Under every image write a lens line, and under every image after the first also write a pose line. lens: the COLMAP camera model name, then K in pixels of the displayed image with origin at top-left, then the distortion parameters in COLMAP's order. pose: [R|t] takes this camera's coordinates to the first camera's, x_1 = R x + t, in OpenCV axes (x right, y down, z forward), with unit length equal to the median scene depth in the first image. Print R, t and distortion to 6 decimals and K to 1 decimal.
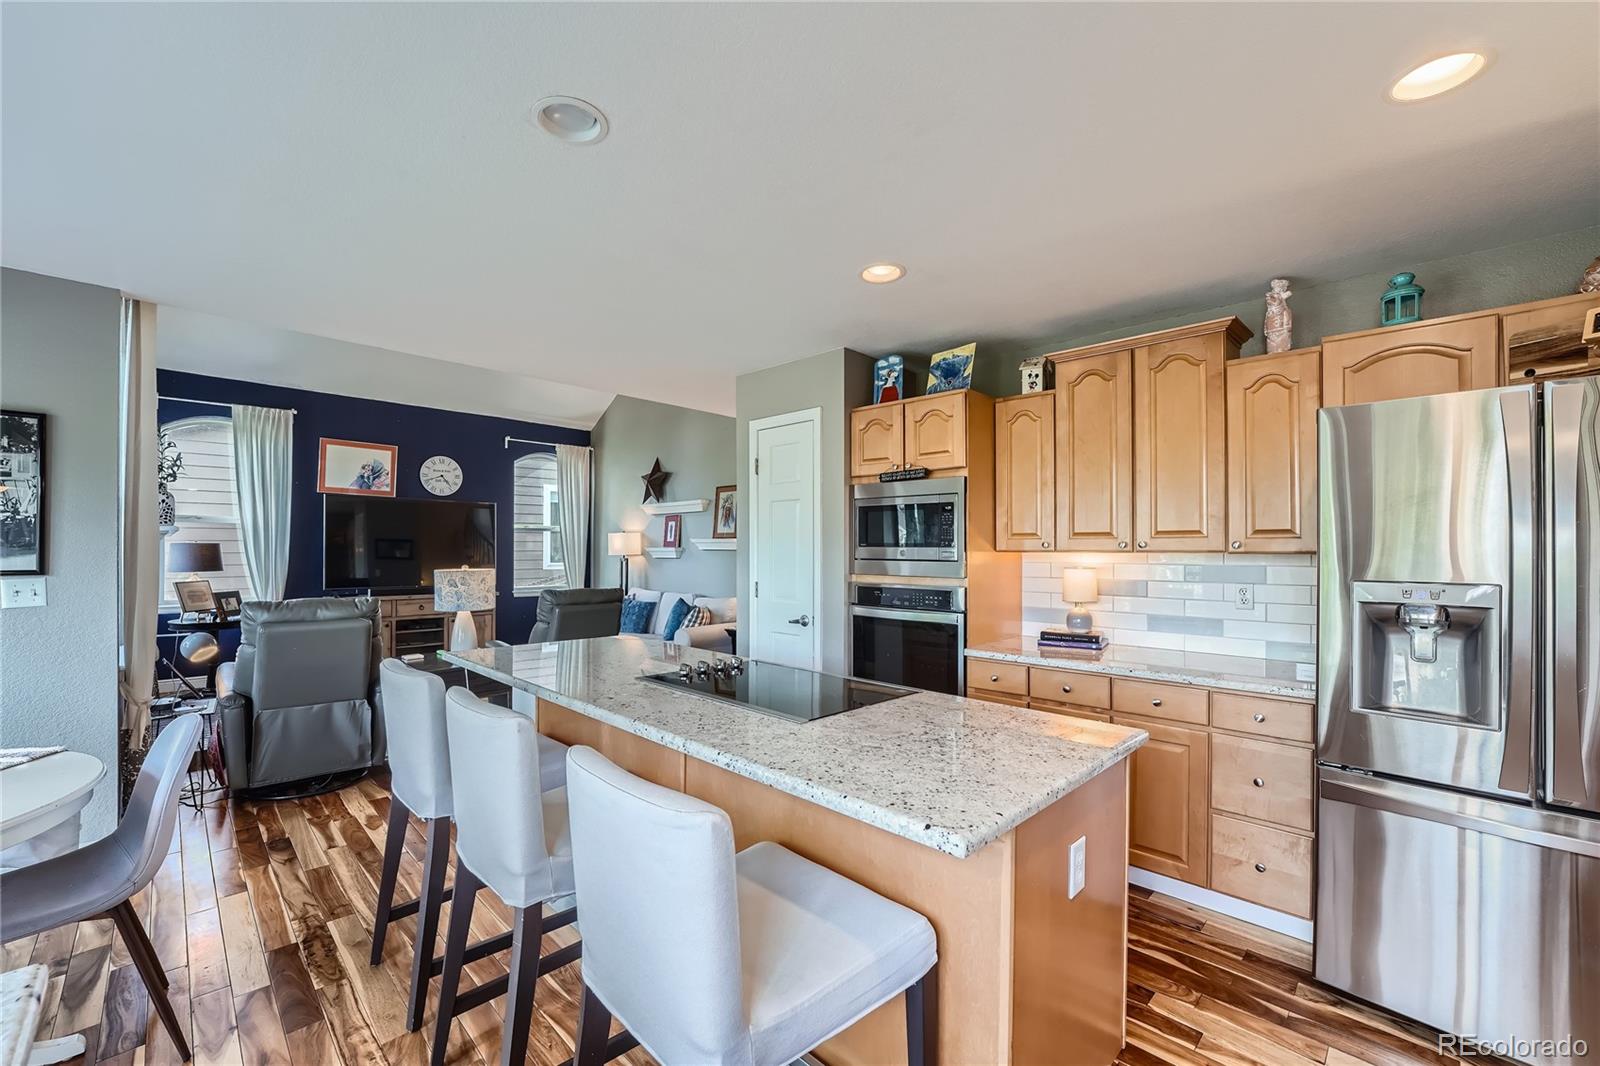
lens RADIAL K [[650.6, 0, 792.3], [0, 650.6, 545.7], [0, 0, 1]] dist [-0.016898, 0.000018]
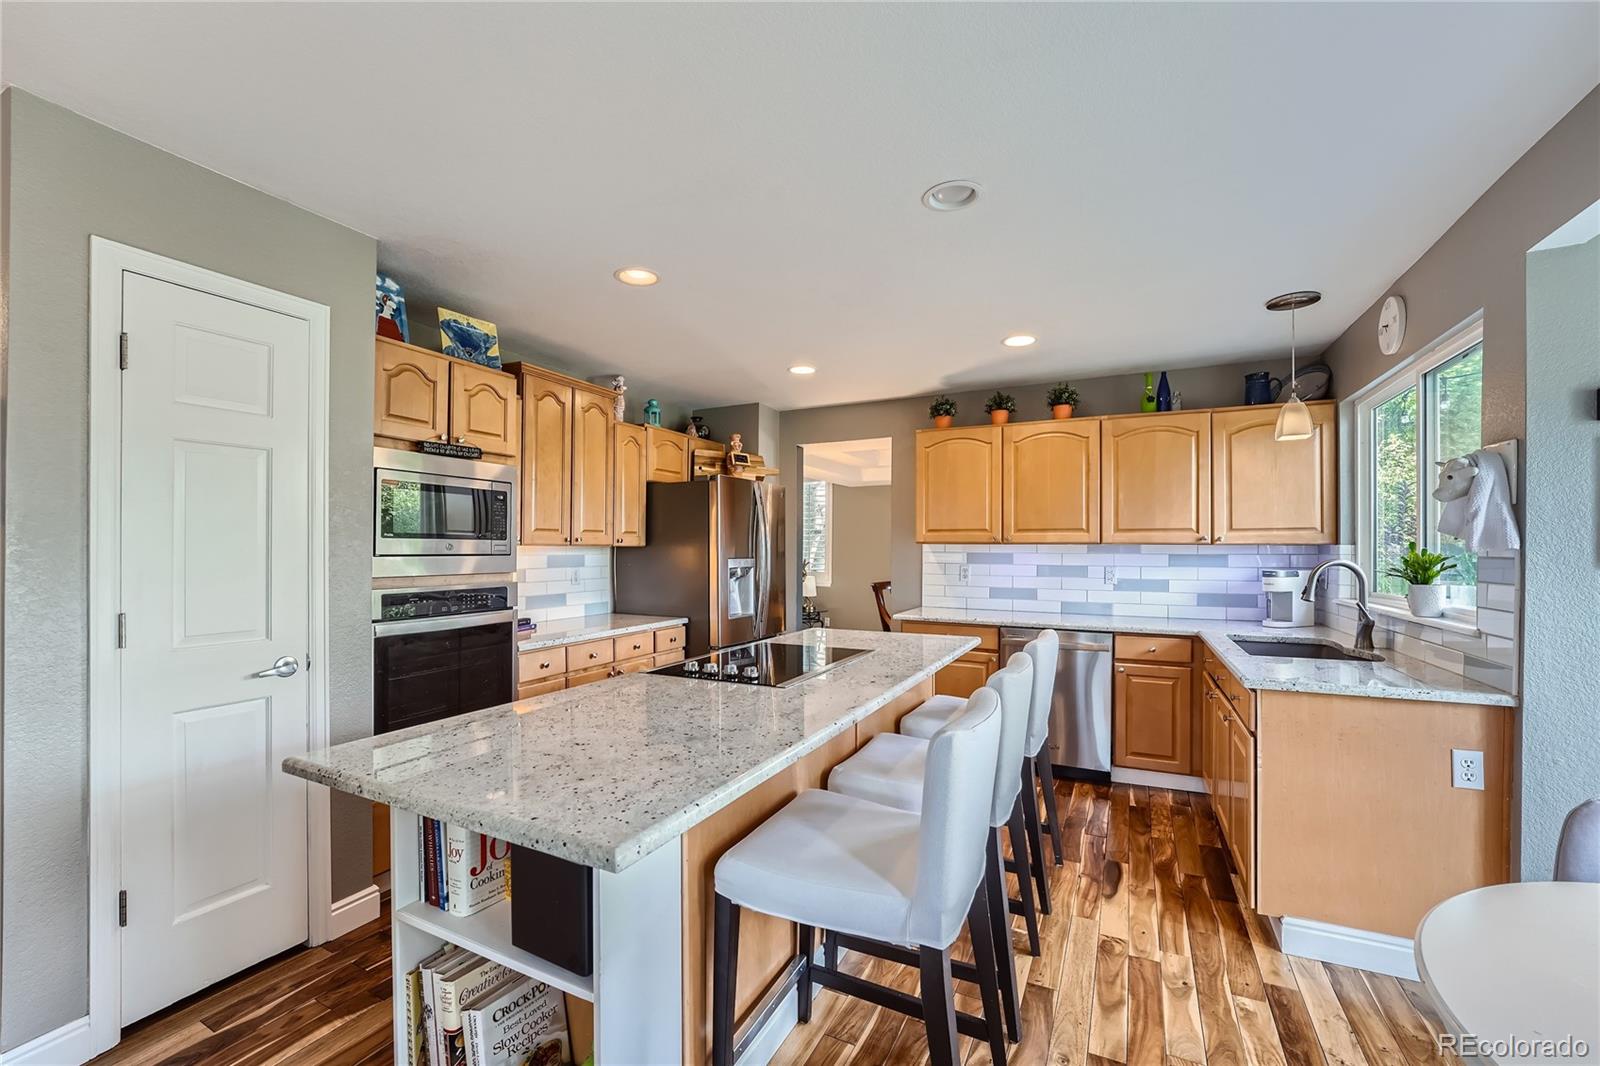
lens RADIAL K [[657.2, 0, 788.7], [0, 657.2, 548.6], [0, 0, 1]] dist [-0.015285, 0.000109]
pose [[-0.296513, -0.003416, 0.955023, -0.693884], [-0.004763, 0.999986, 0.002098, 0.009595], [-0.955017, -0.003926, -0.296525, 0.799239]]
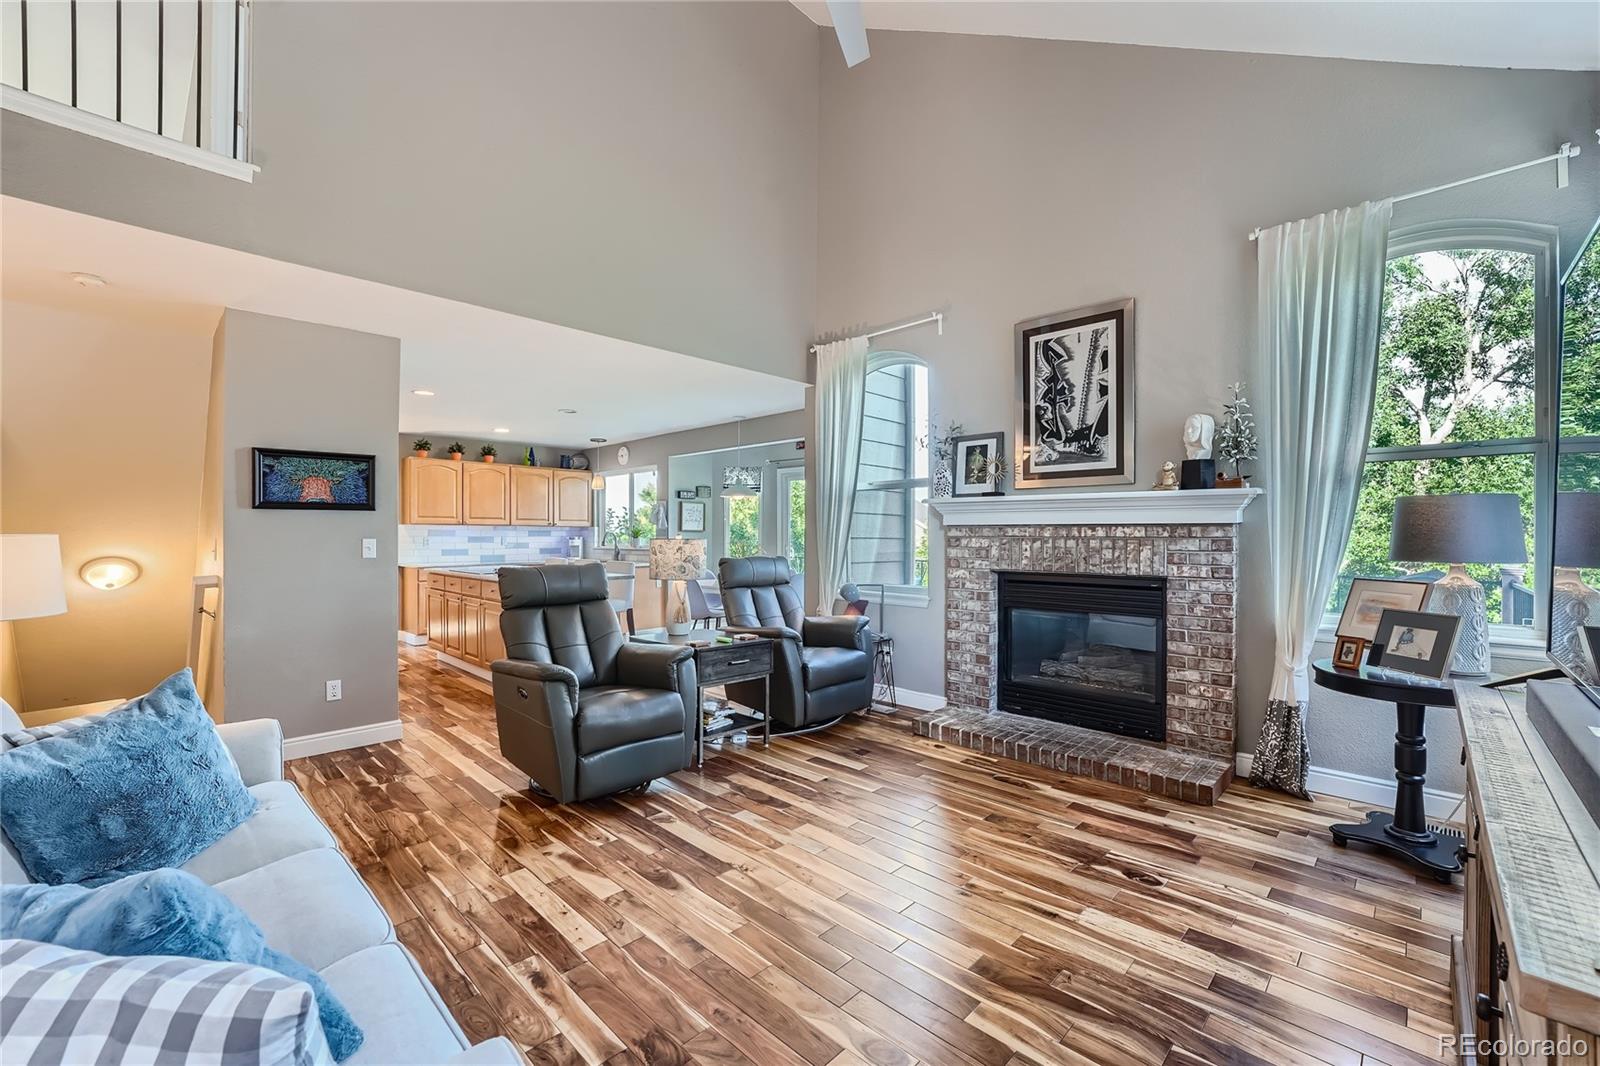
lens RADIAL K [[650.6, 0, 799.9], [0, 650.6, 536.3], [0, 0, 1]] dist [-0.016898, 0.000018]
pose [[-0.999778, -0.001156, -0.021034, -0.777207], [-0.001079, 0.999993, -0.003699, 0.049091], [0.021038, -0.003676, -0.999772, 2.356717]]
